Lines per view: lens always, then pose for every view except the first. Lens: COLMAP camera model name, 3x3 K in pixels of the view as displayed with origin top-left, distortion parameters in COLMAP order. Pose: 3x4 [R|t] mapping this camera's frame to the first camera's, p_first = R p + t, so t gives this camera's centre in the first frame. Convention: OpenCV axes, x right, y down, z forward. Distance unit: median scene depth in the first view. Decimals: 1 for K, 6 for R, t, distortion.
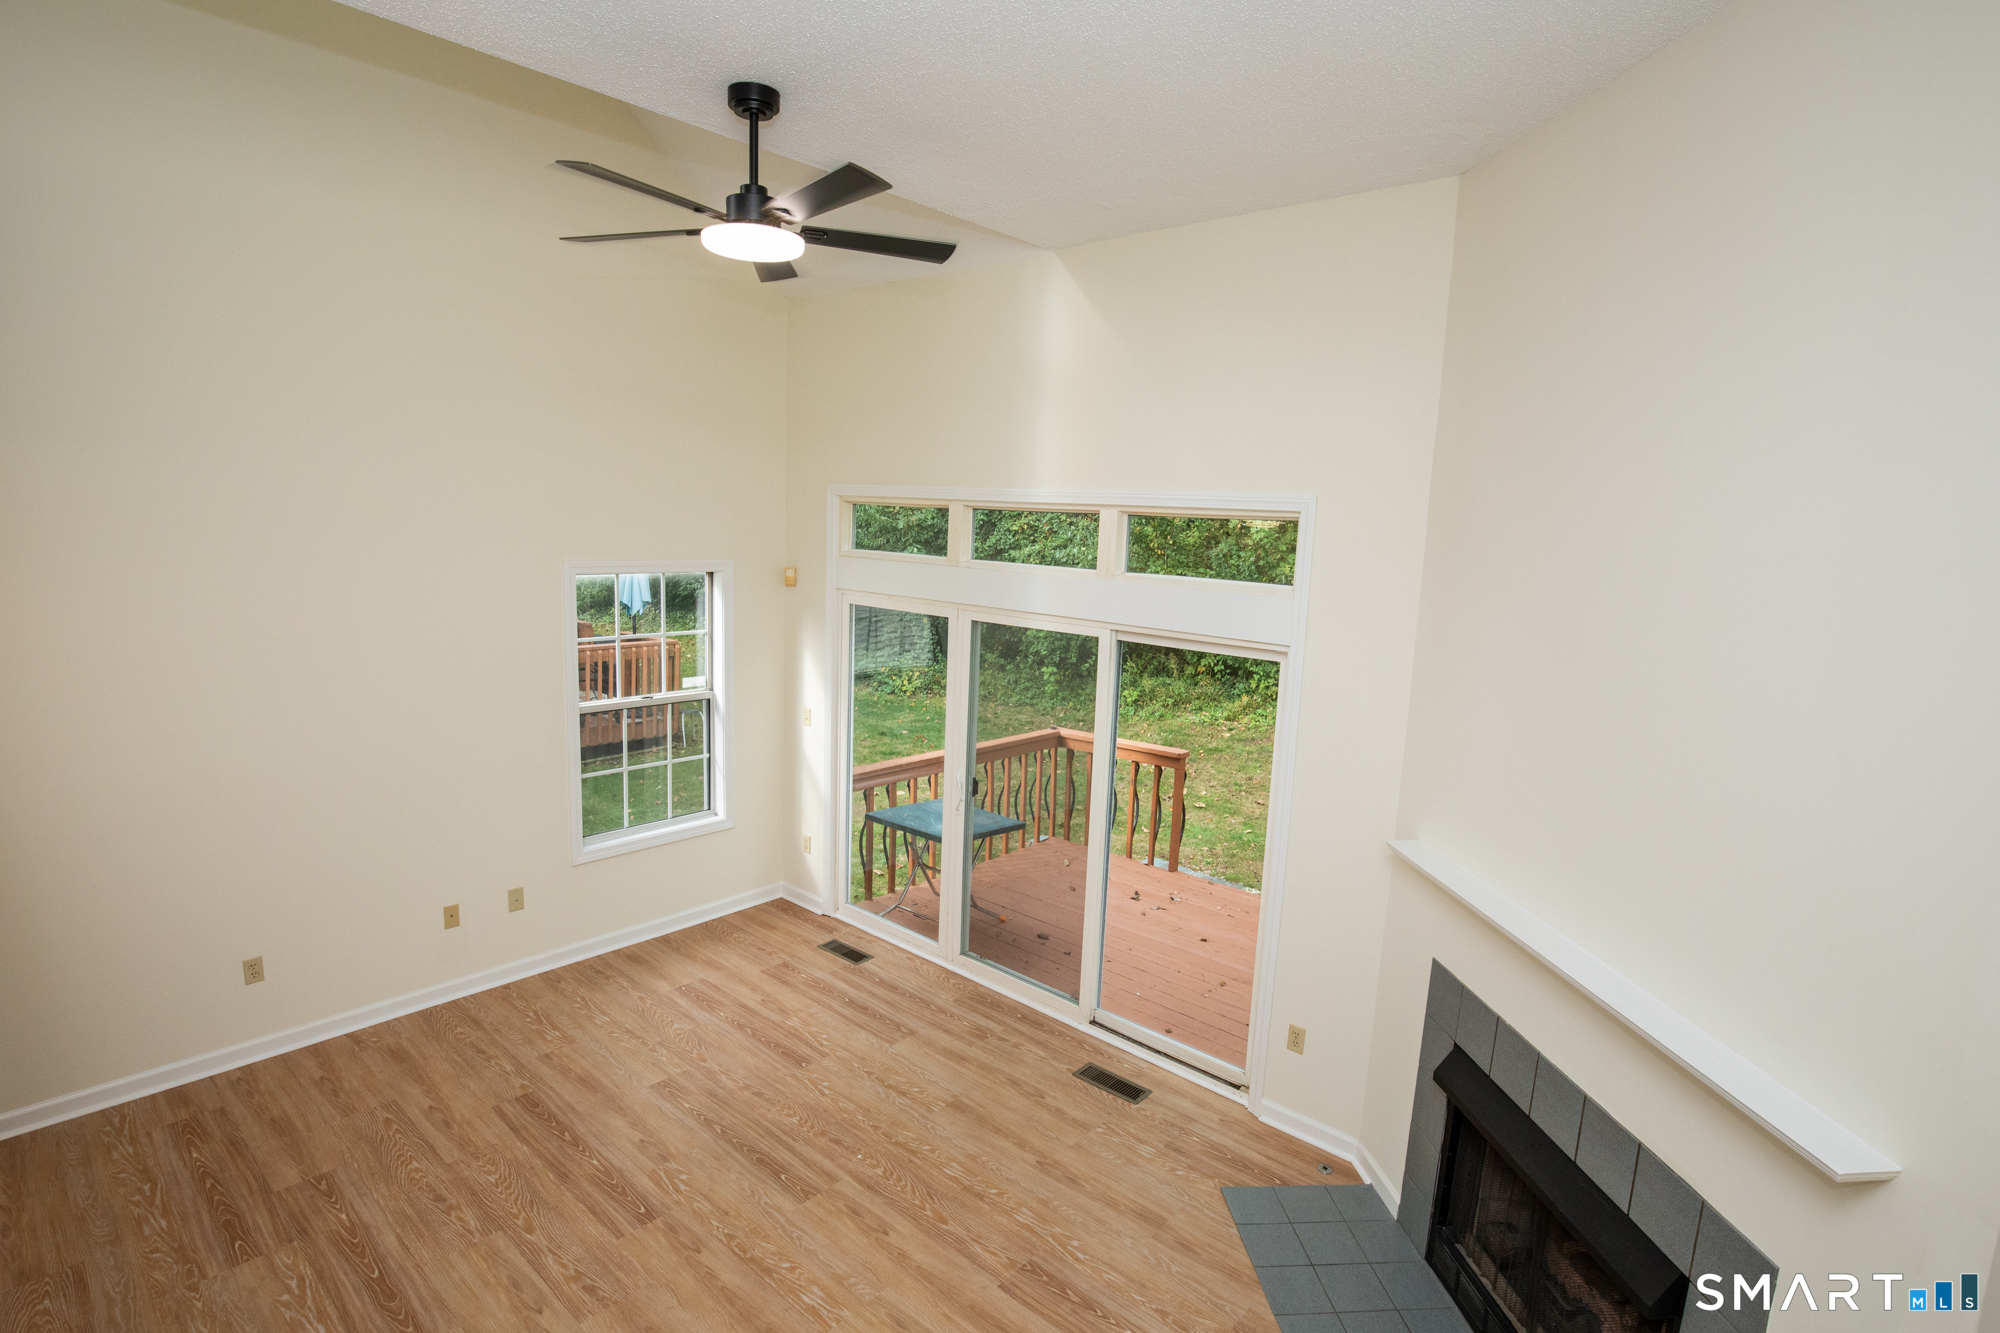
lens RADIAL K [[928.0, 0, 1005.6], [0, 928.0, 739.9], [0, 0, 1]] dist [-0.035545, 0.004323]
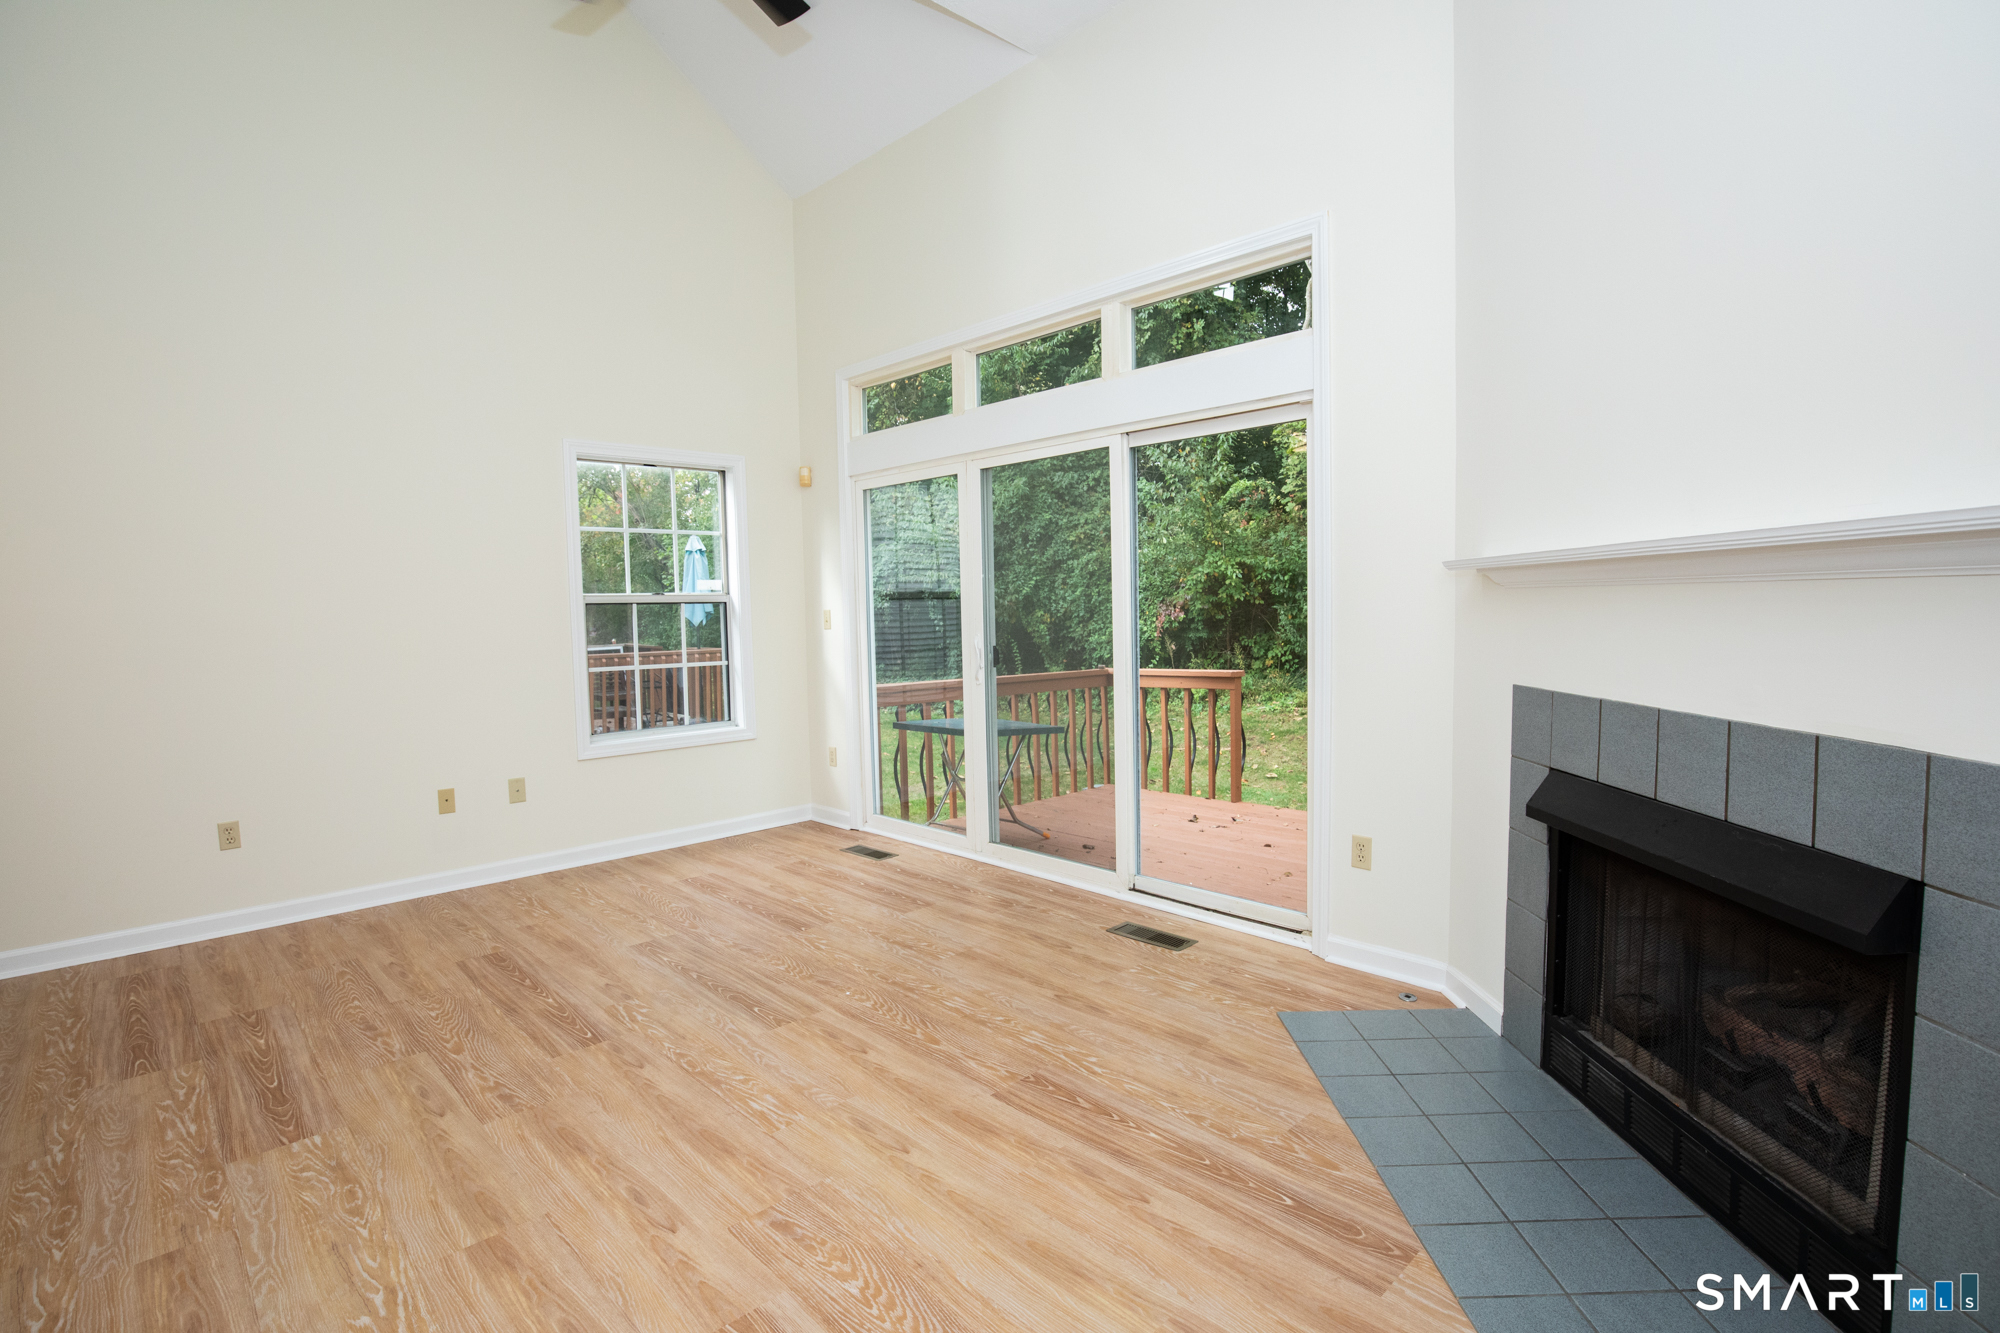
lens RADIAL K [[928.0, 0, 992.1], [0, 928.0, 673.8], [0, 0, 1]] dist [-0.035545, 0.004323]
pose [[0.994880, -0.054412, -0.085163, 0.062094], [0.046622, 0.994765, -0.090939, 0.228777], [0.089665, 0.086503, 0.992208, 0.123553]]
